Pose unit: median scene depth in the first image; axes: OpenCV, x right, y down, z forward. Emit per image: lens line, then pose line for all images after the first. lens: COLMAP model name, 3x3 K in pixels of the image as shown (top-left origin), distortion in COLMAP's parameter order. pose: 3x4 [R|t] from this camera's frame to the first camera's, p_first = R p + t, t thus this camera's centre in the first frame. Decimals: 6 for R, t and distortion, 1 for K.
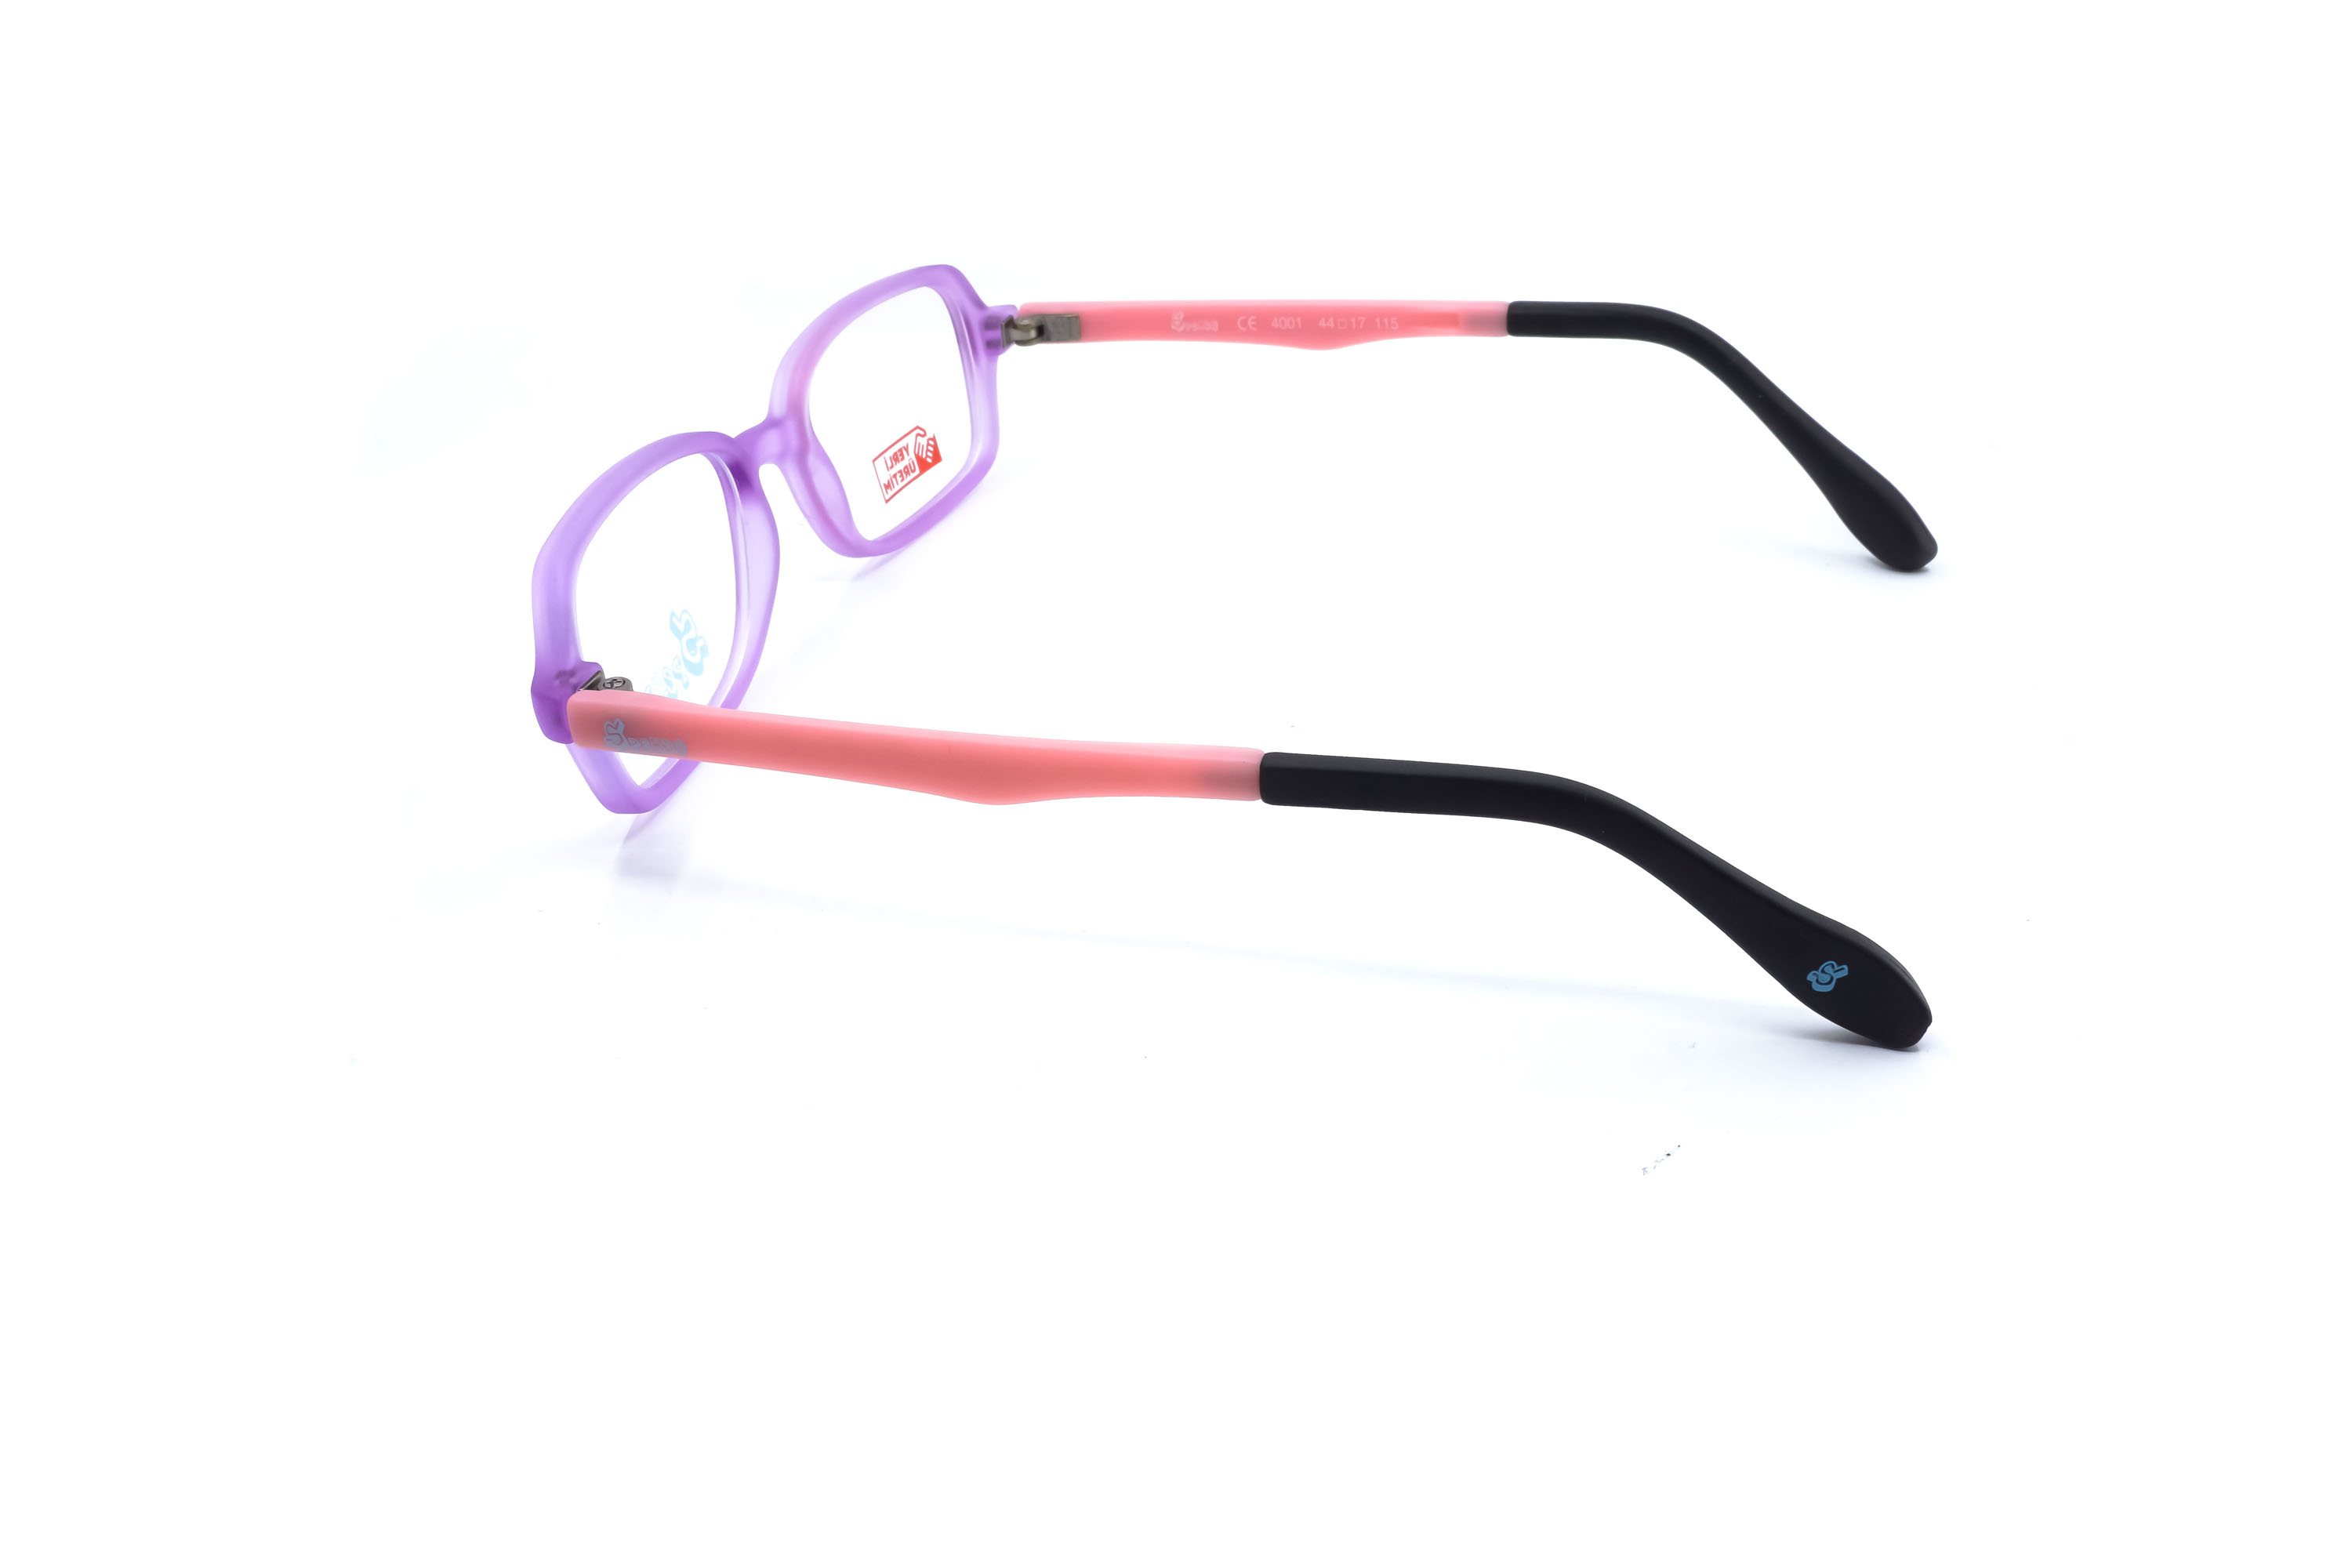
lens RADIAL K [[2415.0, 0, 1176.0], [0, 2415.0, 784.0], [0, 0, 1]] dist [-0.034134, 0.008294]
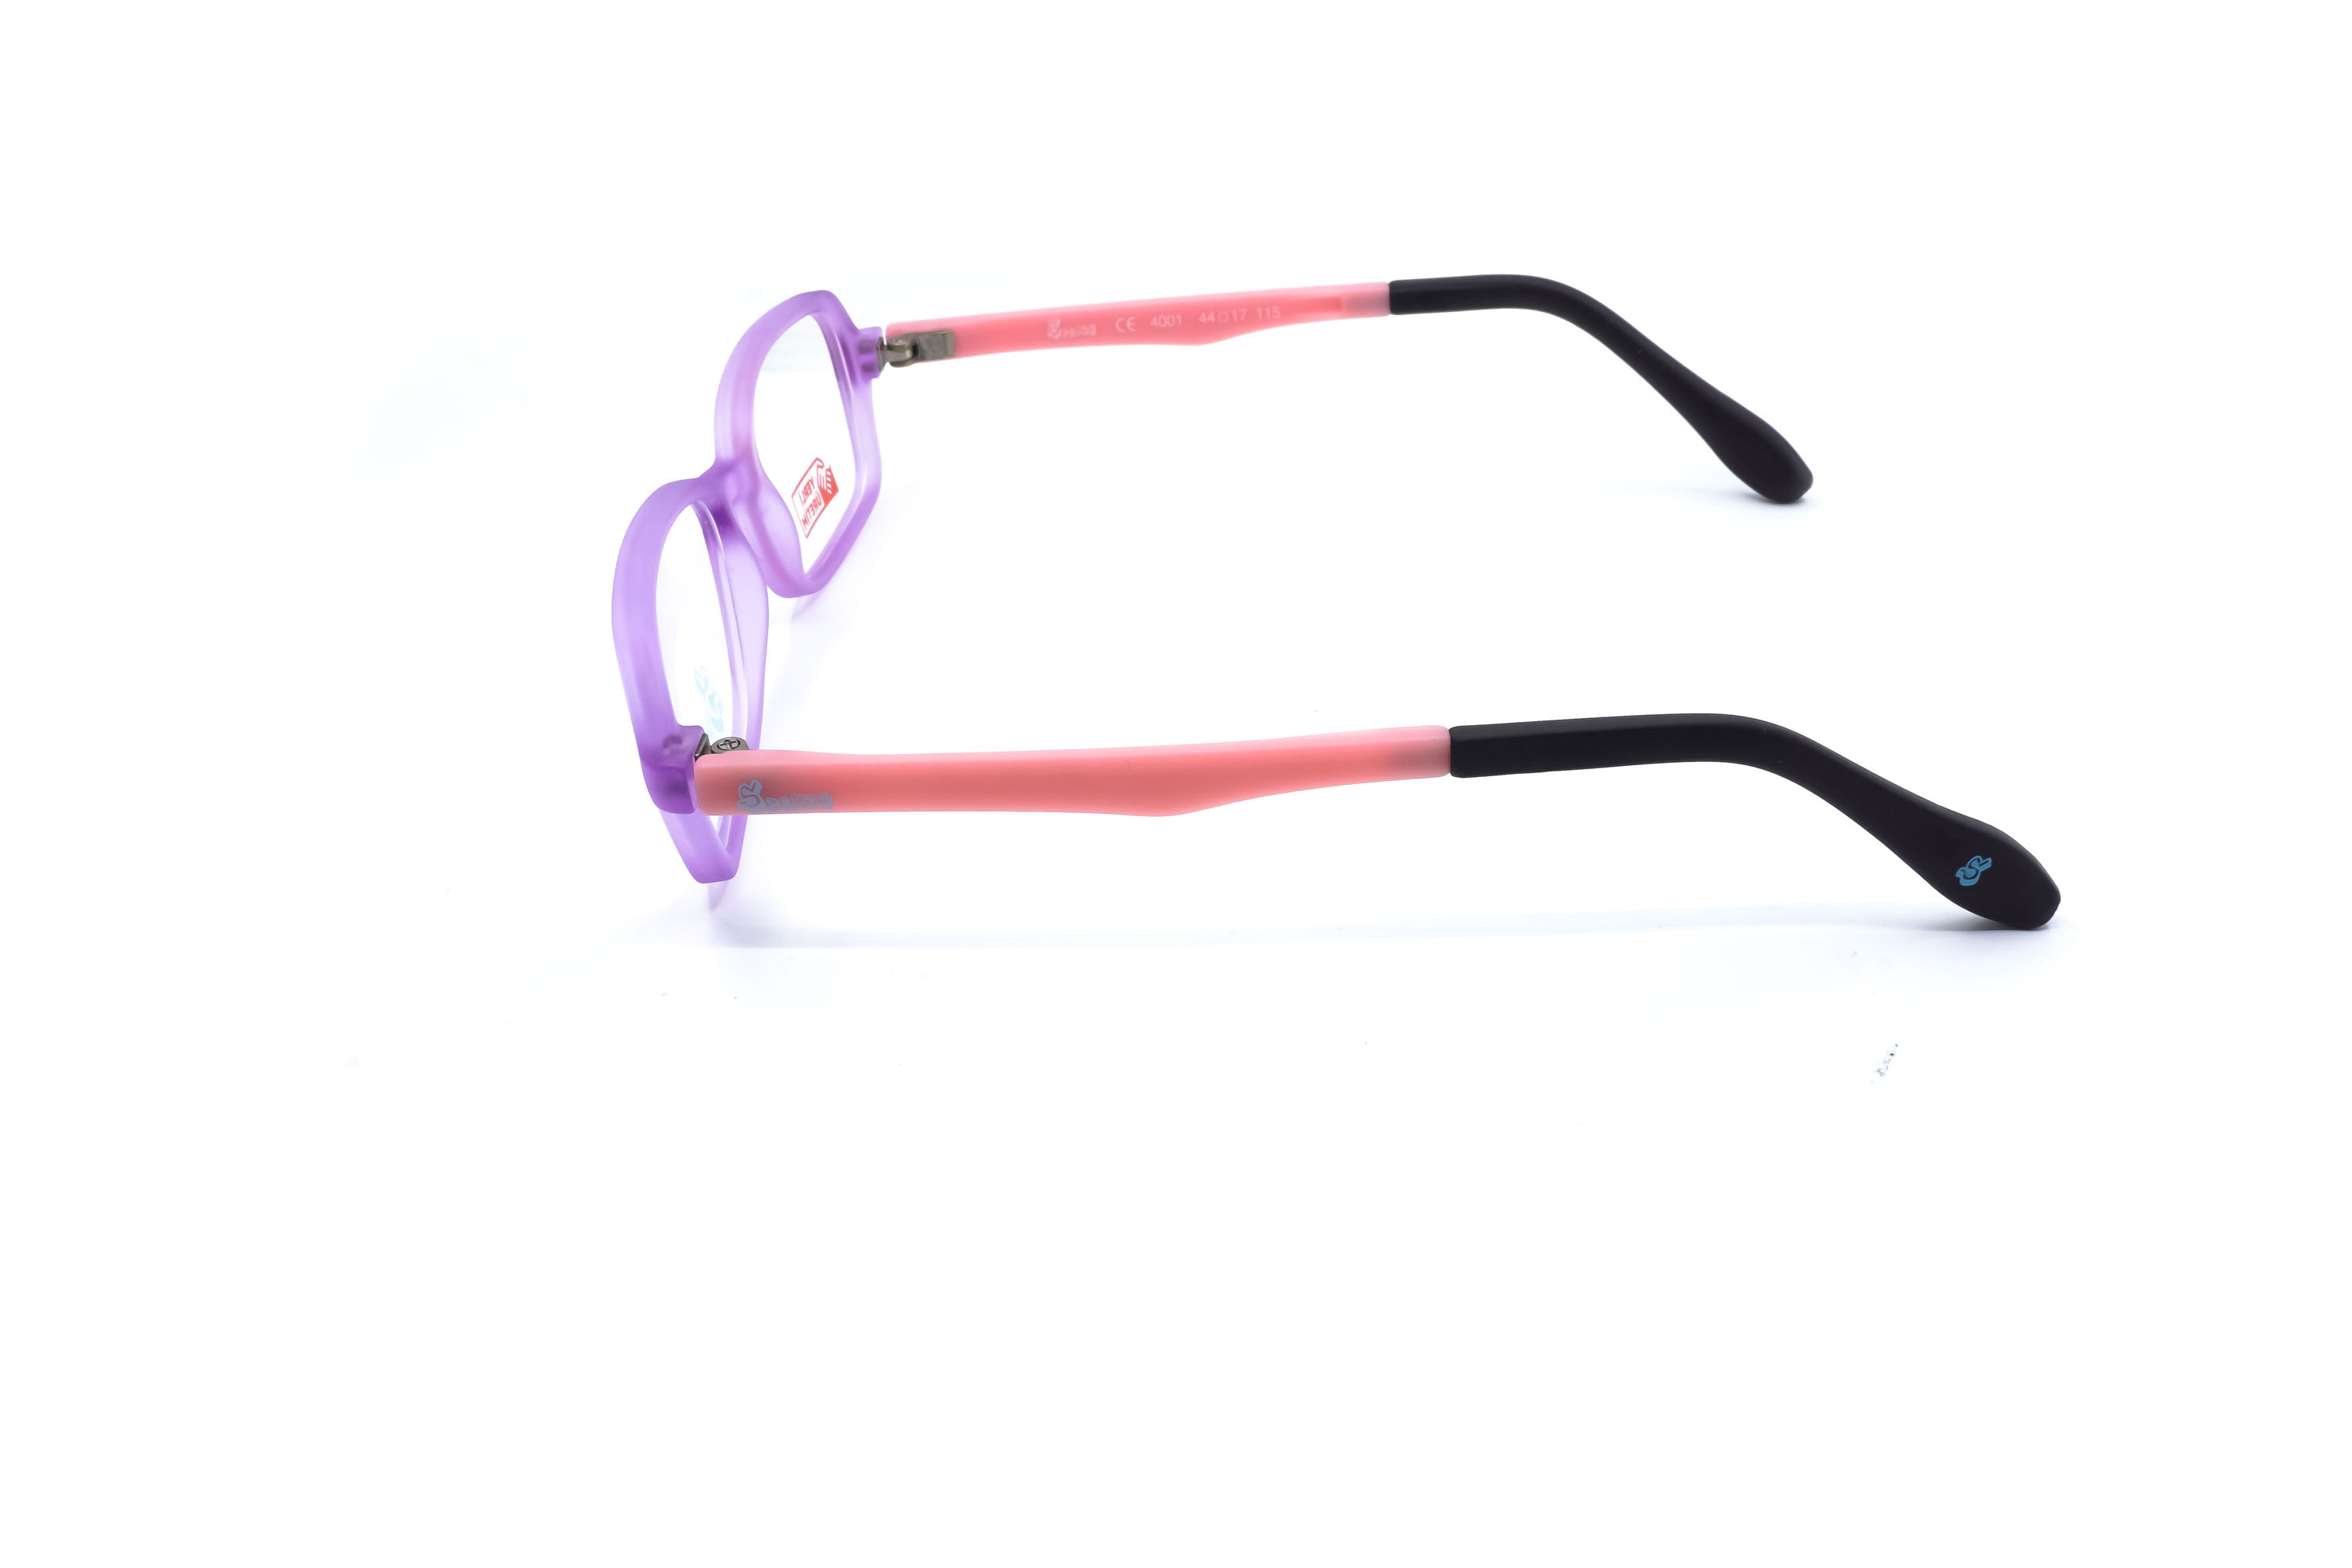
lens RADIAL K [[2415.0, 0, 1176.0], [0, 2415.0, 784.0], [0, 0, 1]] dist [-0.034134, 0.008294]
pose [[0.964418, -0.126781, 0.232001, -0.211761], [0.127469, 0.991769, 0.012090, -0.011342], [-0.231624, 0.017913, 0.972640, 0.023823]]
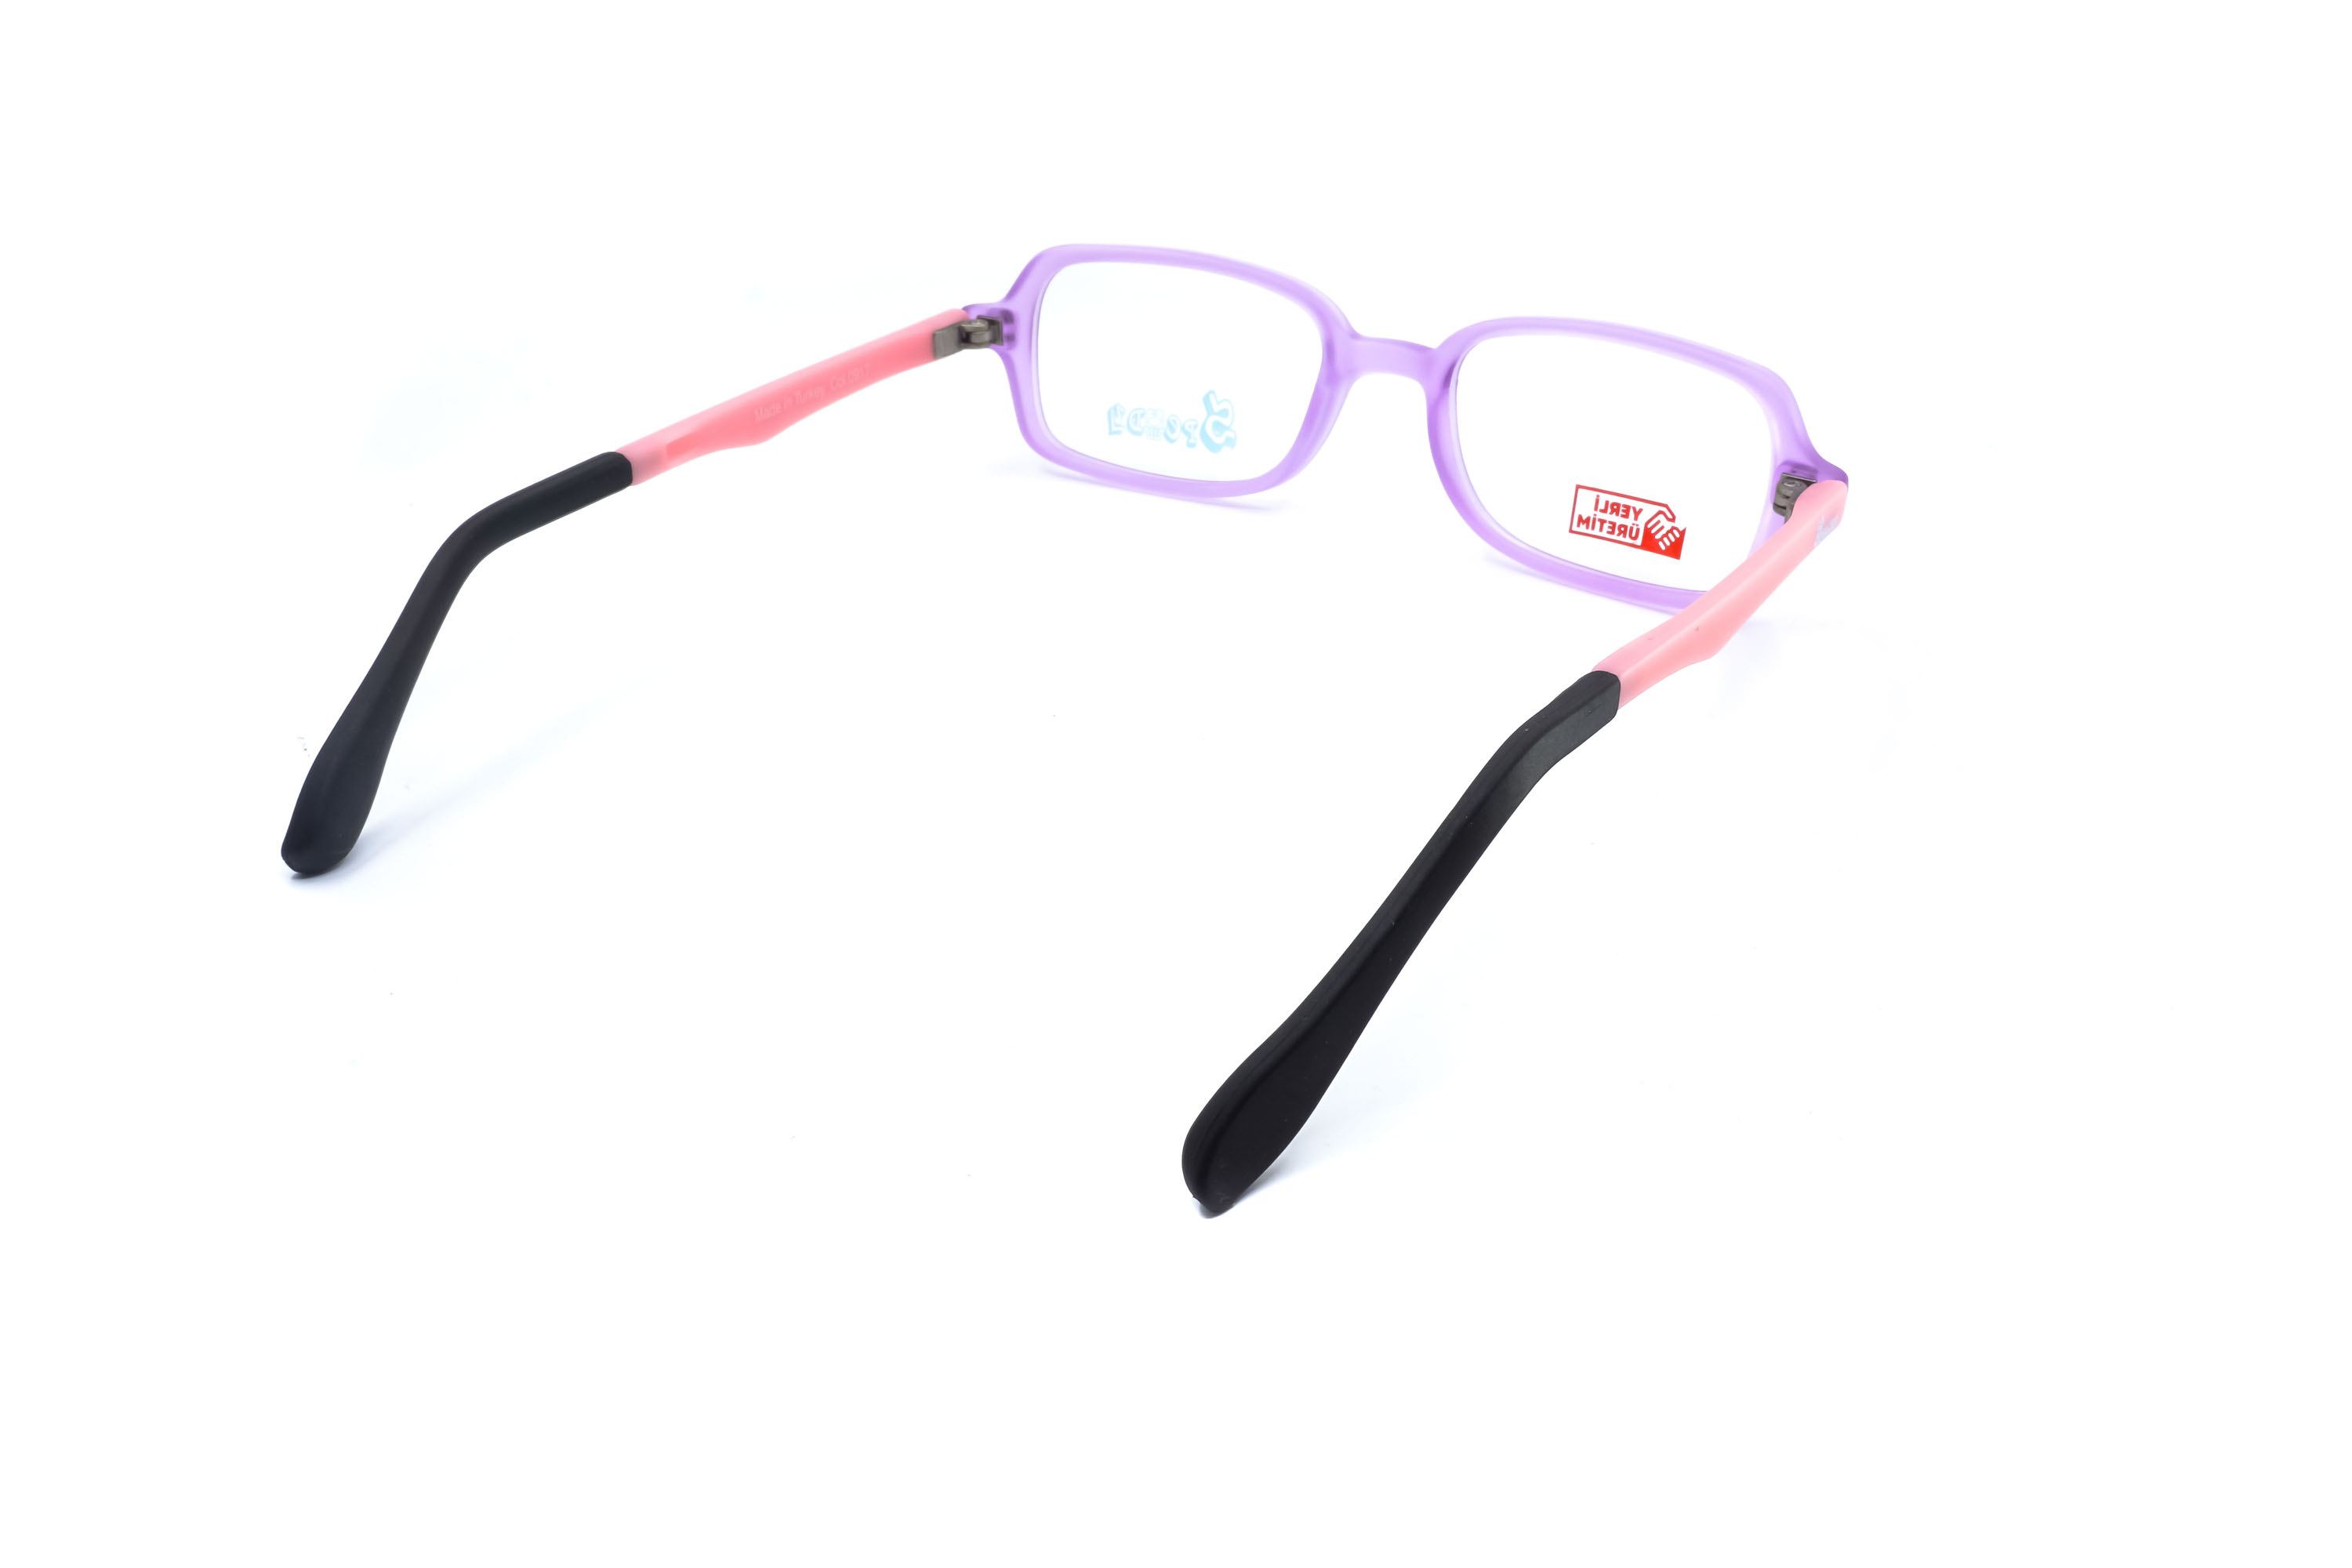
lens RADIAL K [[2415.0, 0, 1176.0], [0, 2415.0, 784.0], [0, 0, 1]] dist [-0.034134, 0.008294]
pose [[-0.257259, 0.487418, -0.834411, 0.760667], [-0.454555, 0.700943, 0.549599, -0.496169], [0.852758, 0.520675, 0.041234, 0.867642]]
